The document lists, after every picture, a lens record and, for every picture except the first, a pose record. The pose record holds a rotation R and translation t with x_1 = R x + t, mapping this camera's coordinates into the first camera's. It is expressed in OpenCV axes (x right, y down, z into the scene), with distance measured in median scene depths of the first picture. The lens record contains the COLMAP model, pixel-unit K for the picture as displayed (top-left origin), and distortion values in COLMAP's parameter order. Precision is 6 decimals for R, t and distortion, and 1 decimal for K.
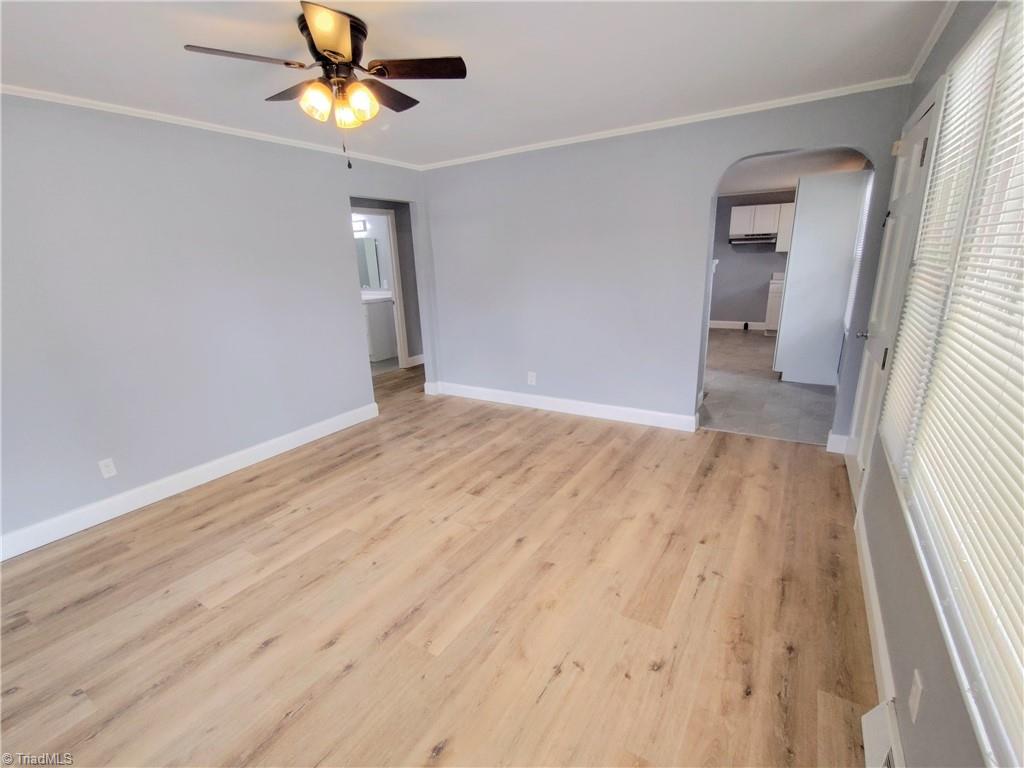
lens RADIAL K [[467.5, 0, 516.9], [0, 467.5, 383.6], [0, 0, 1]] dist [-0.009656, 0.003252]
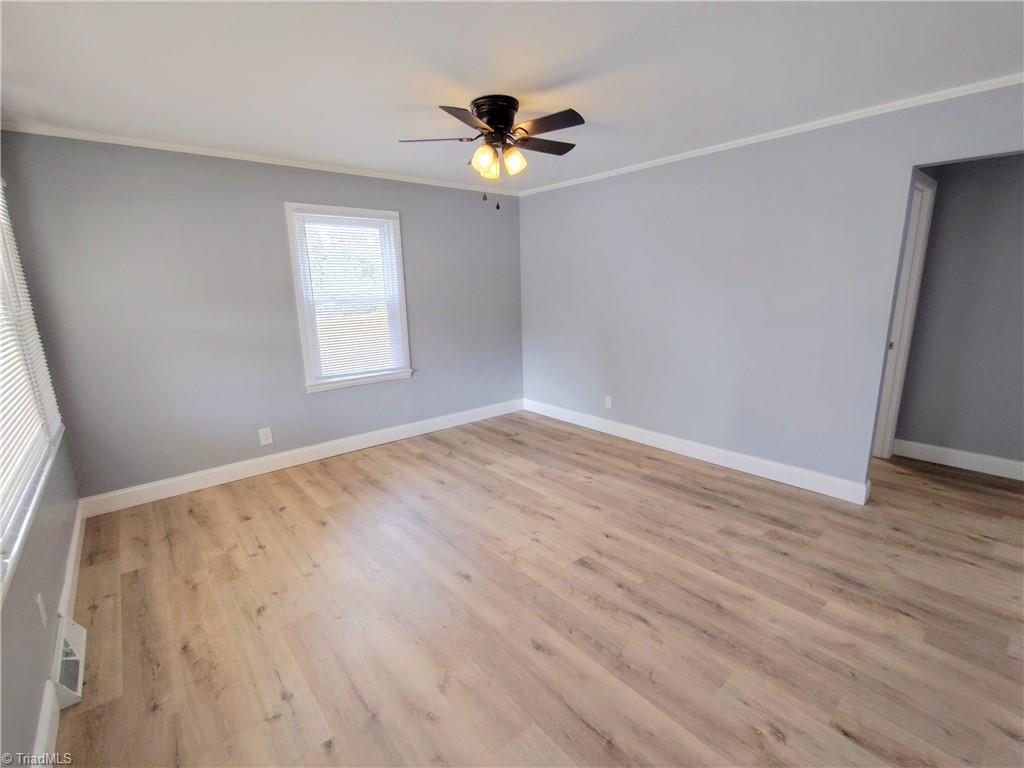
lens RADIAL K [[467.5, 0, 516.4], [0, 467.5, 384.5], [0, 0, 1]] dist [-0.009656, 0.003252]
pose [[-0.306367, 0.241617, -0.920739, 0.607288], [-0.215944, 0.924393, 0.314430, -0.277973], [0.927096, 0.295159, -0.231028, 0.964573]]
